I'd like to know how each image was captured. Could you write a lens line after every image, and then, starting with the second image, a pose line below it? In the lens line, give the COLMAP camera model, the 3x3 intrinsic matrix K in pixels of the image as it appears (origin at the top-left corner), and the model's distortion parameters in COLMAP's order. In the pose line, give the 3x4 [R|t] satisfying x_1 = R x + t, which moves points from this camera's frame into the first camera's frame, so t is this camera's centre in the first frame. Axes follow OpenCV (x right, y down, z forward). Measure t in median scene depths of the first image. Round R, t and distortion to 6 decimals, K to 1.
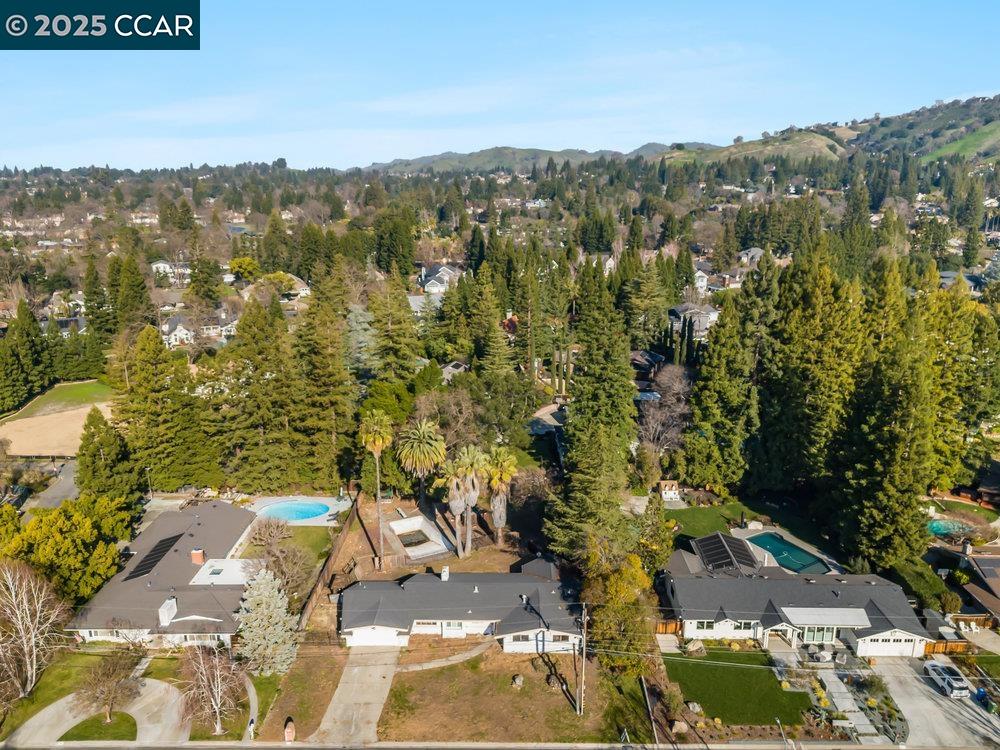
lens RADIAL K [[733.4, 0, 503.7], [0, 733.4, 376.1], [0, 0, 1]] dist [0.083735, -0.083616]
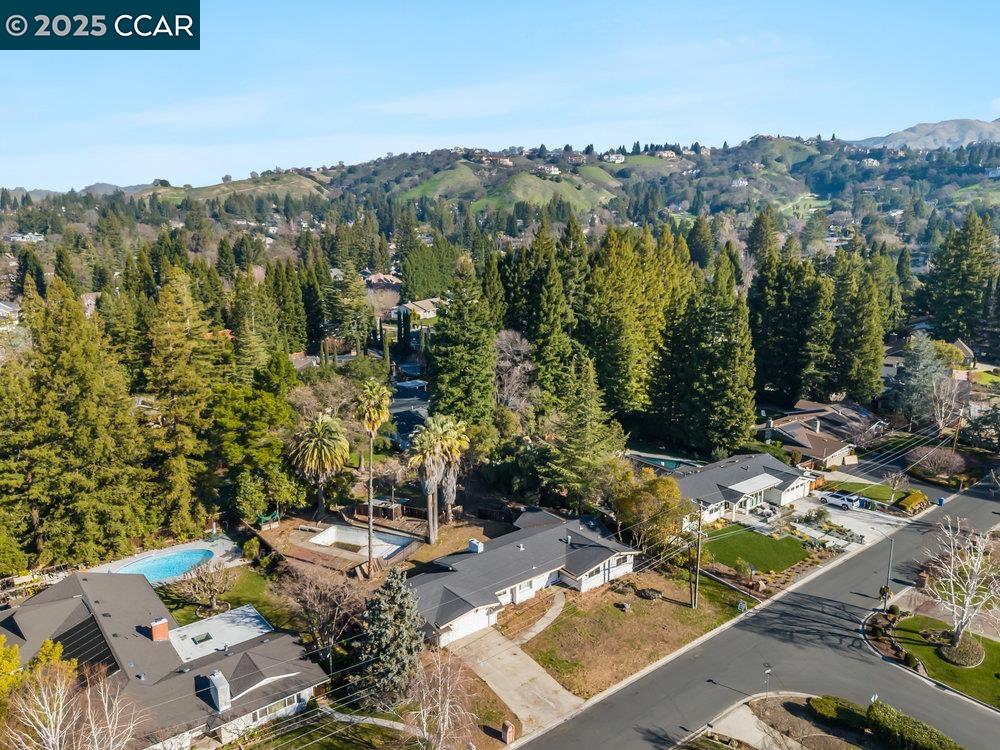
lens RADIAL K [[733.4, 0, 503.7], [0, 733.4, 376.1], [0, 0, 1]] dist [0.083735, -0.083616]
pose [[0.776021, -0.135663, 0.615944, -0.617695], [0.171237, 0.985229, 0.001260, 0.070020], [-0.607017, 0.104494, 0.787789, 0.256805]]
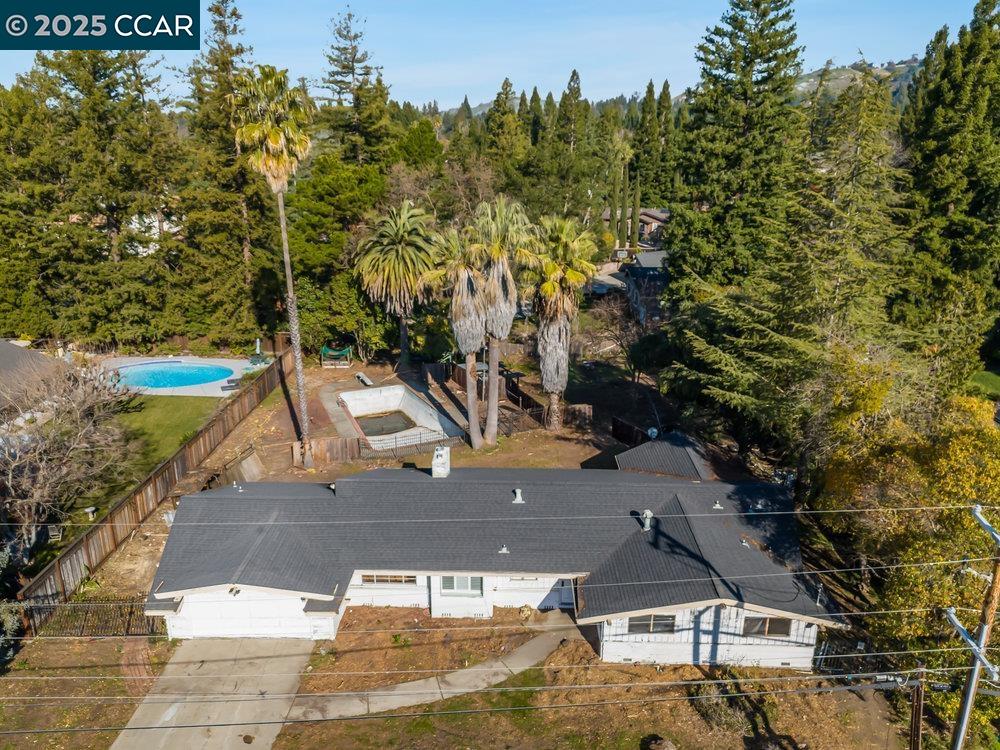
lens RADIAL K [[733.4, 0, 503.7], [0, 733.4, 376.1], [0, 0, 1]] dist [0.083735, -0.083616]
pose [[0.999900, 0.009246, -0.010671, -0.042549], [-0.008743, 0.998894, 0.046196, 0.211807], [0.011086, -0.046098, 0.998875, 0.626641]]
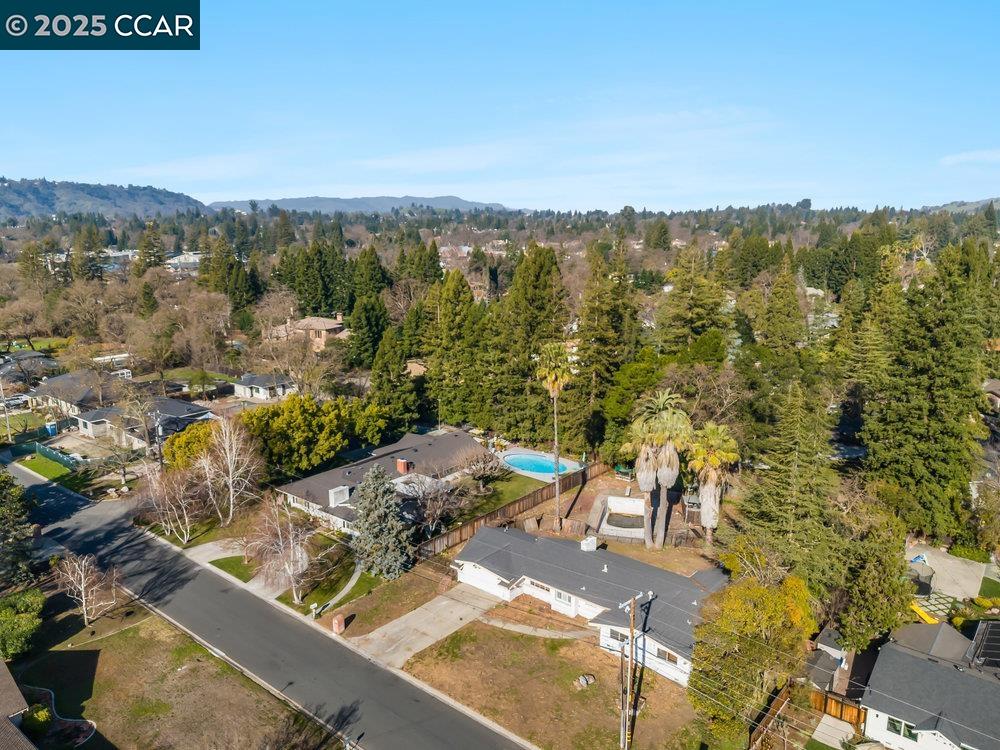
lens RADIAL K [[733.4, 0, 503.7], [0, 733.4, 376.1], [0, 0, 1]] dist [0.083735, -0.083616]
pose [[0.782295, 0.136507, -0.607766, 0.343806], [-0.173048, 0.984912, -0.001525, 0.105749], [0.598388, 0.106365, 0.794115, 0.279371]]
